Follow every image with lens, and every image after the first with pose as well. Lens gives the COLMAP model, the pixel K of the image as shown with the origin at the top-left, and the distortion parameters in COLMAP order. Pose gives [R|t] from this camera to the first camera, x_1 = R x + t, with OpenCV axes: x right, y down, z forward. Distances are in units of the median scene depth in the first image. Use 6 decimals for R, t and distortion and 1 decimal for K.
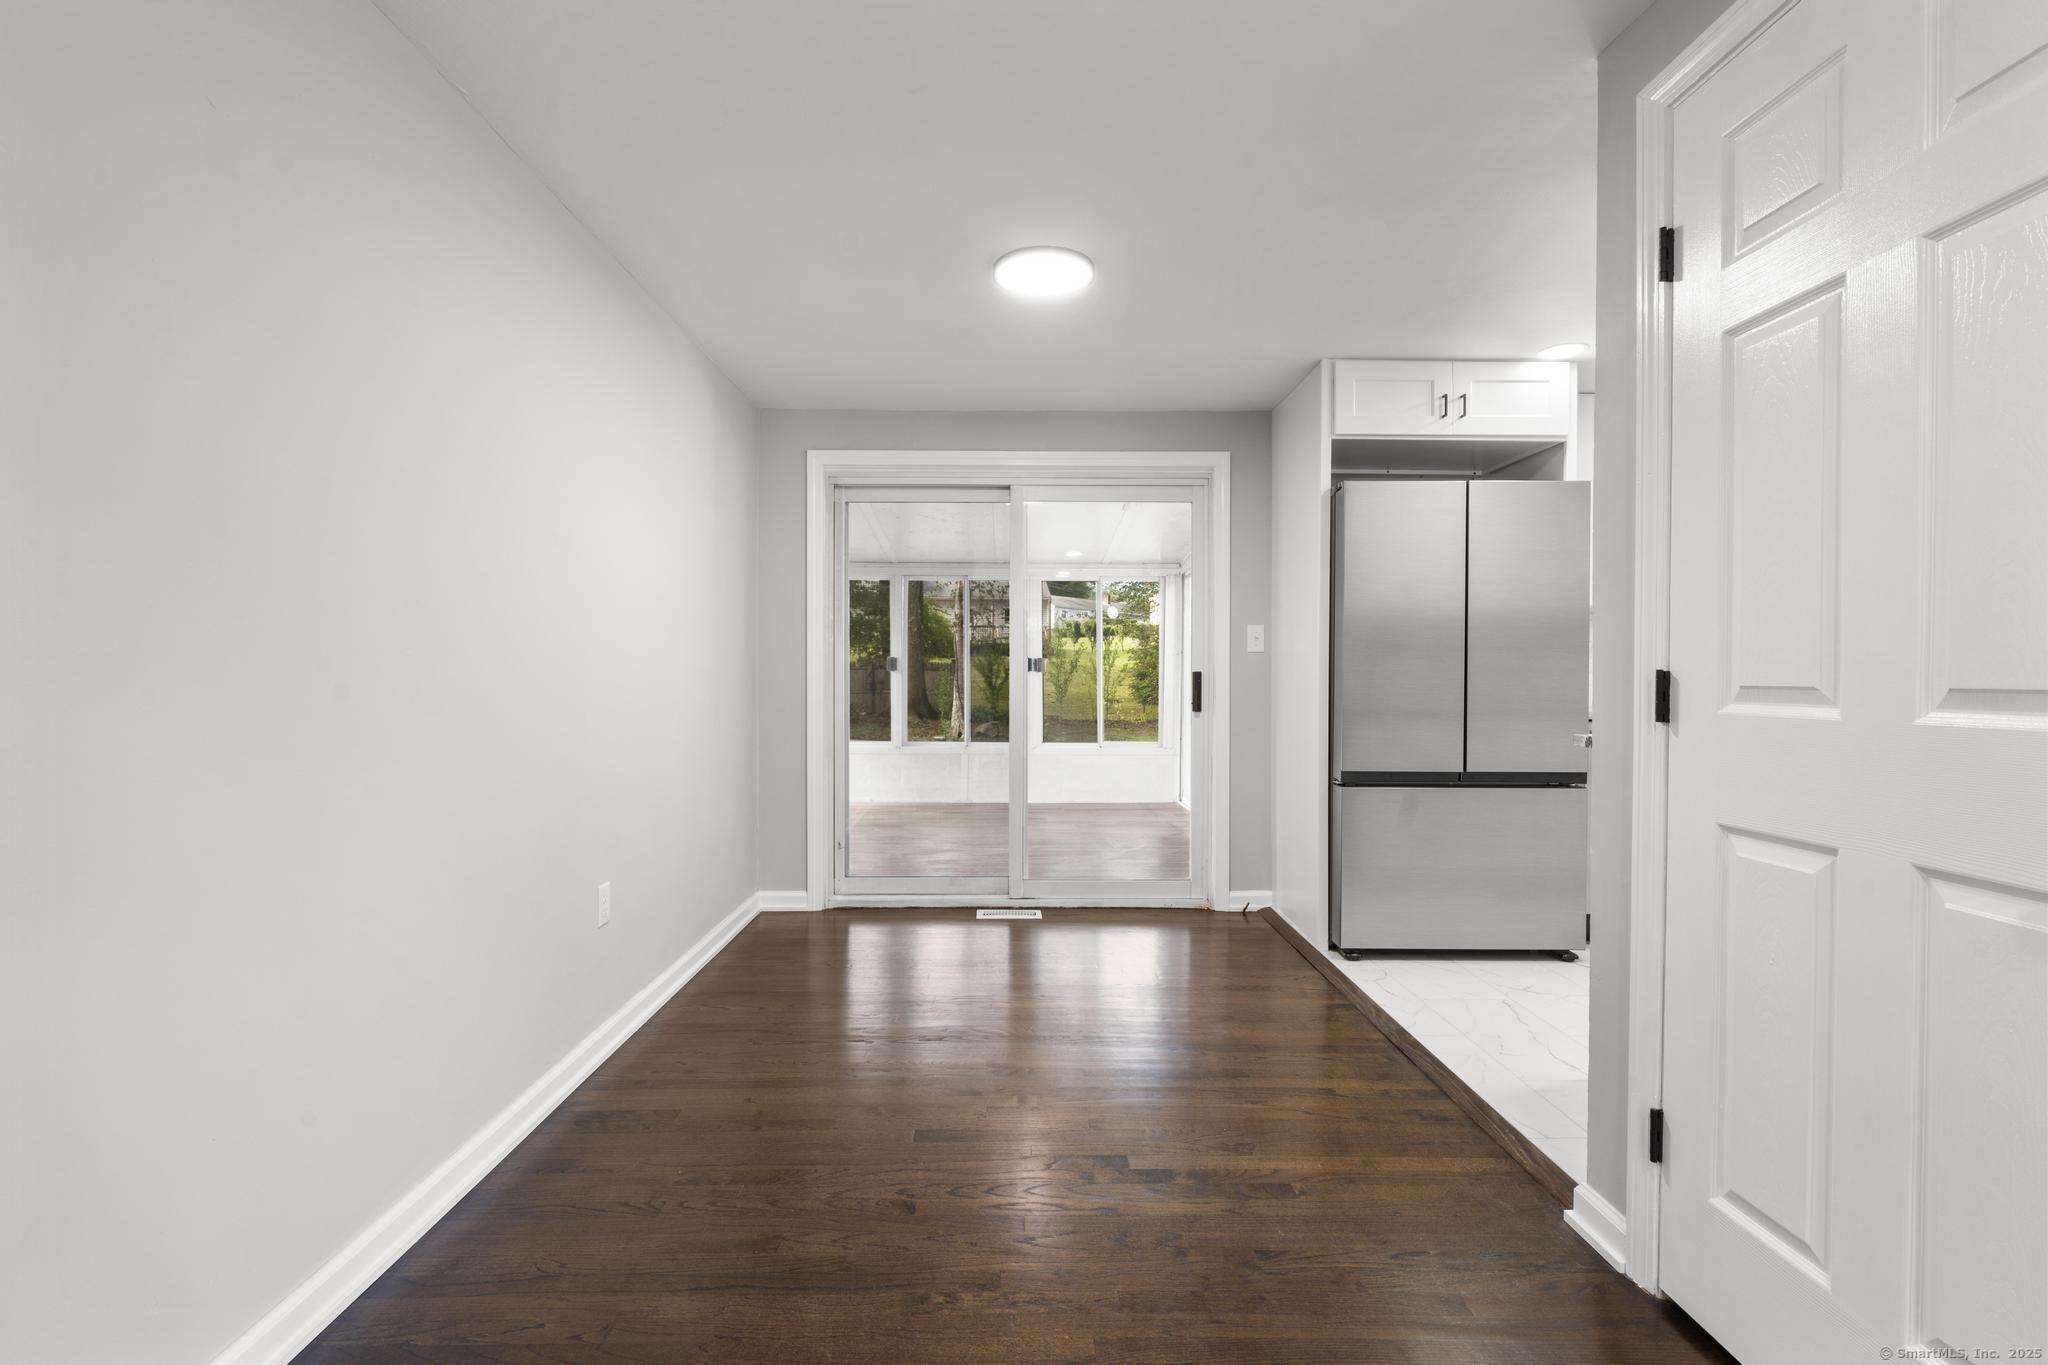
lens RADIAL K [[922.5, 0, 1019.2], [0, 922.5, 681.5], [0, 0, 1]] dist [-0.002619, 0.001084]
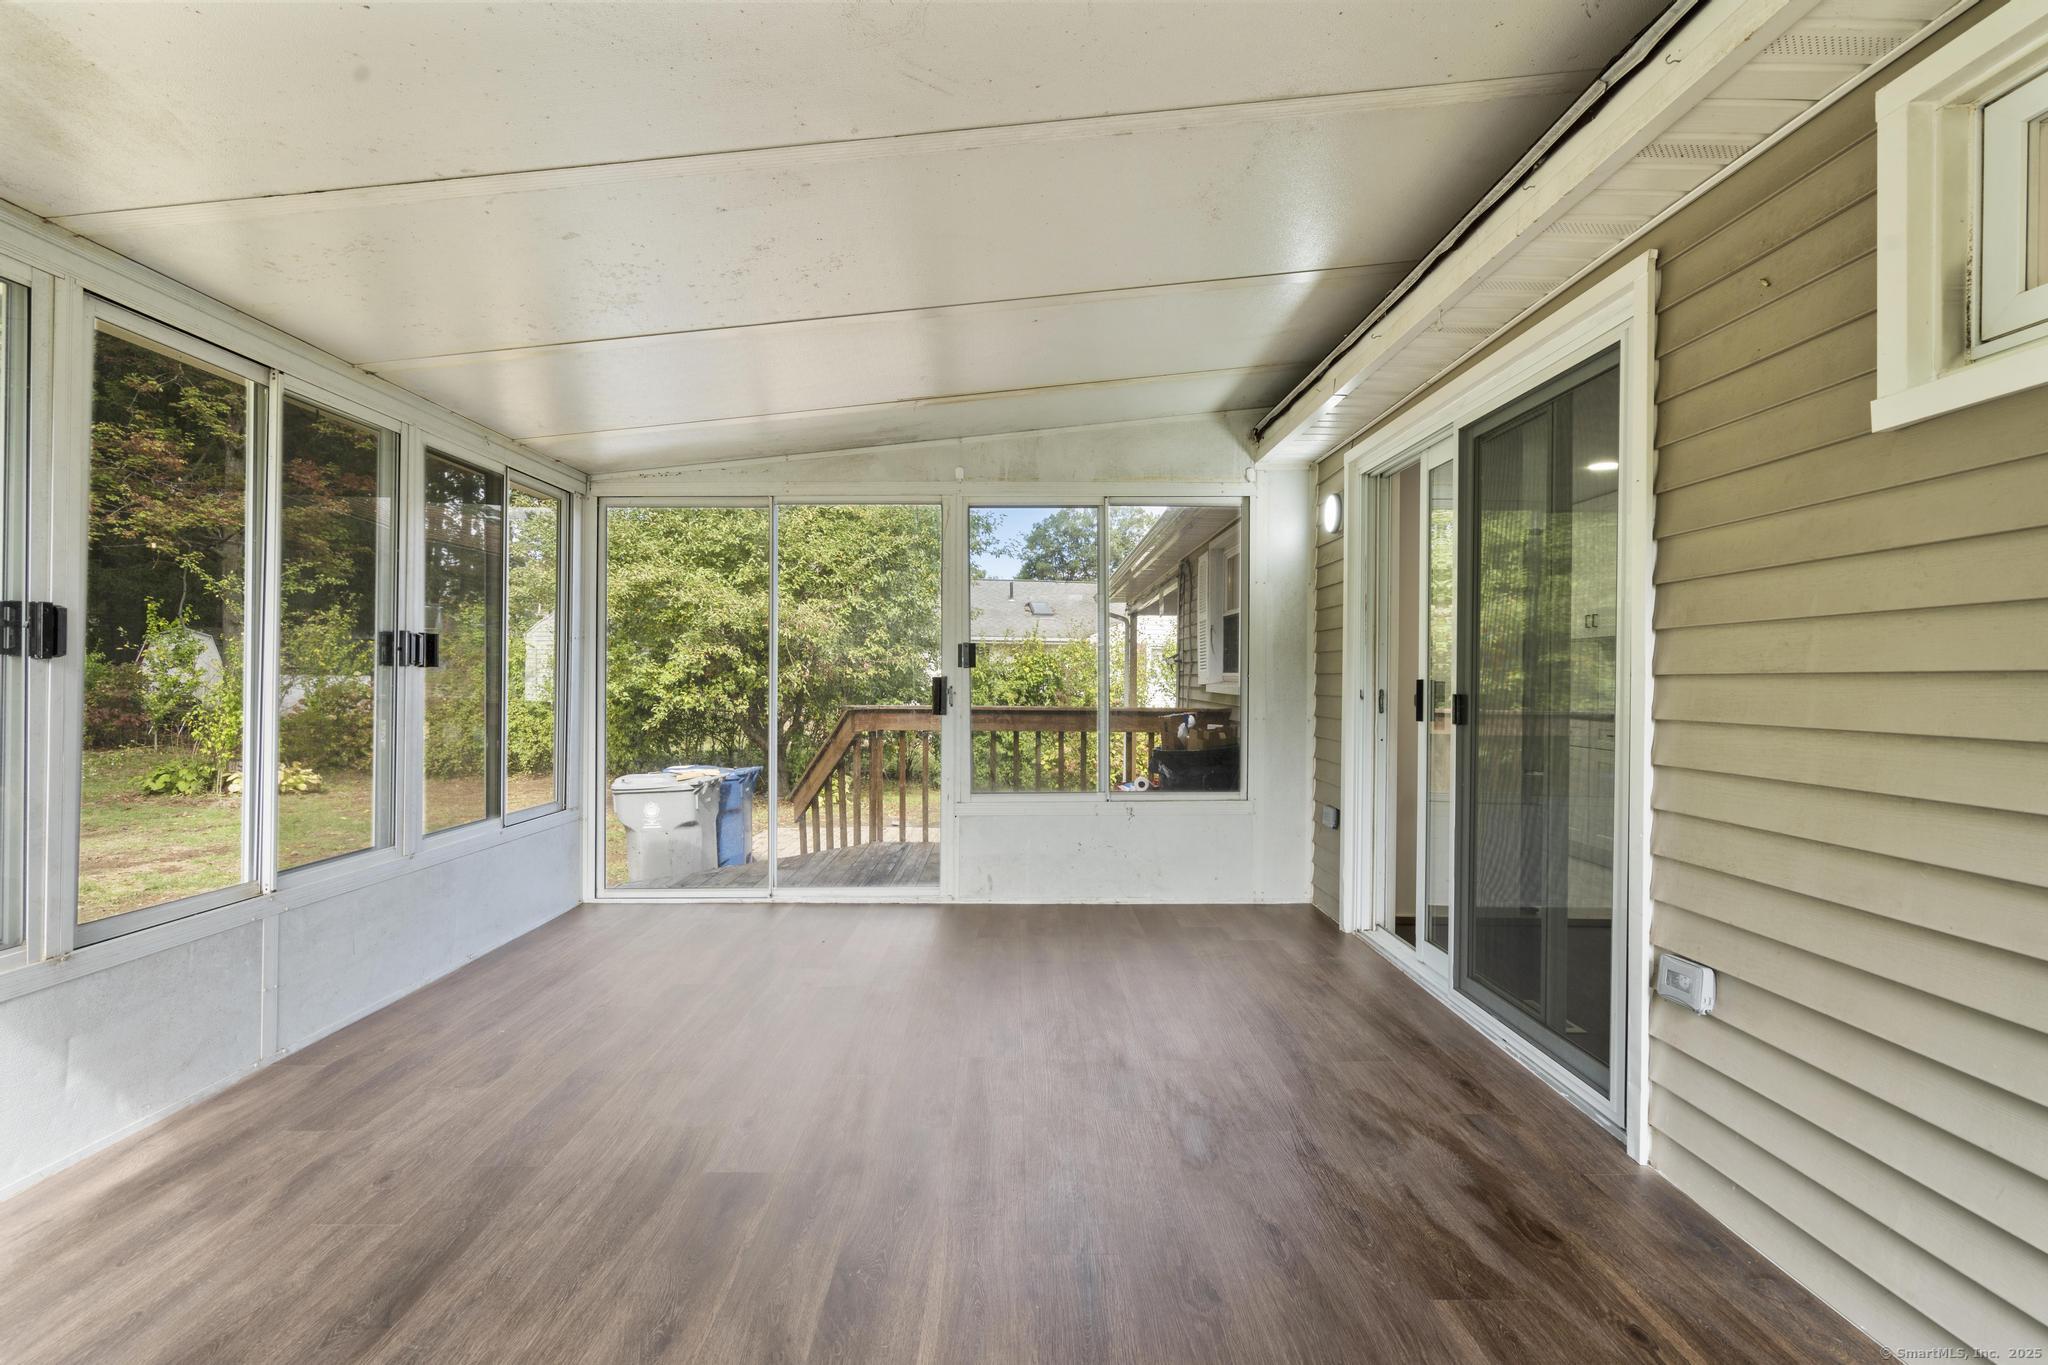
lens RADIAL K [[922.5, 0, 1019.2], [0, 922.5, 681.5], [0, 0, 1]] dist [-0.002619, 0.001084]
pose [[-0.003462, -0.004237, 0.999985, -0.864025], [0.024823, 0.999683, 0.004322, 0.002453], [-0.999686, 0.024838, -0.003356, 1.634438]]
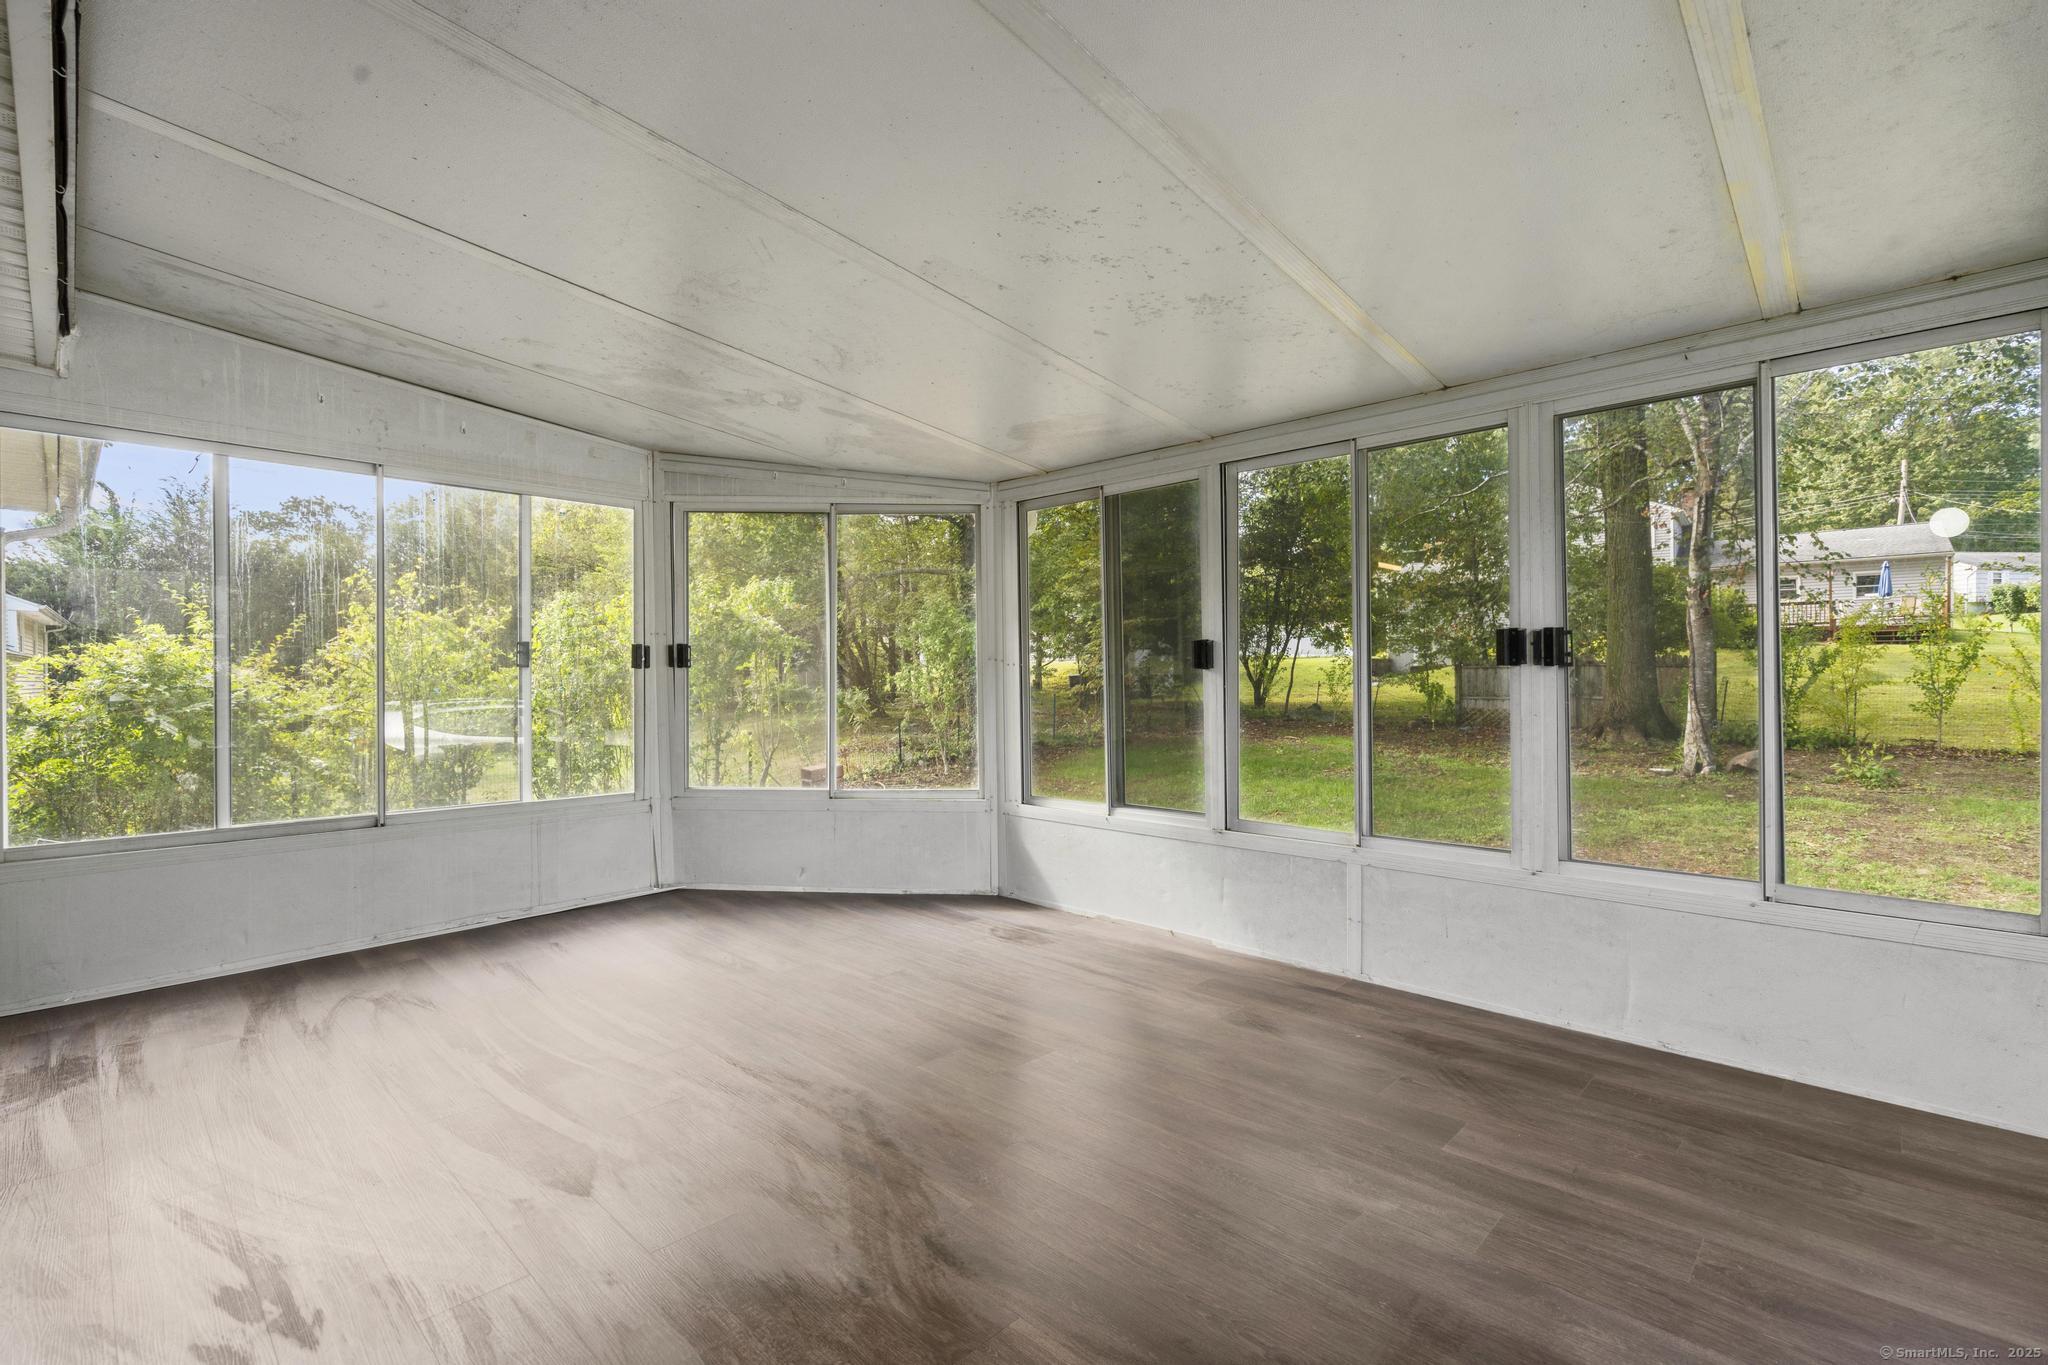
lens RADIAL K [[922.5, 0, 1019.2], [0, 922.5, 681.5], [0, 0, 1]] dist [-0.002619, 0.001084]
pose [[0.713980, -0.004962, -0.700149, 0.280415], [0.003936, 0.999988, -0.003073, -0.008688], [0.700155, -0.000562, 0.713990, 1.317559]]
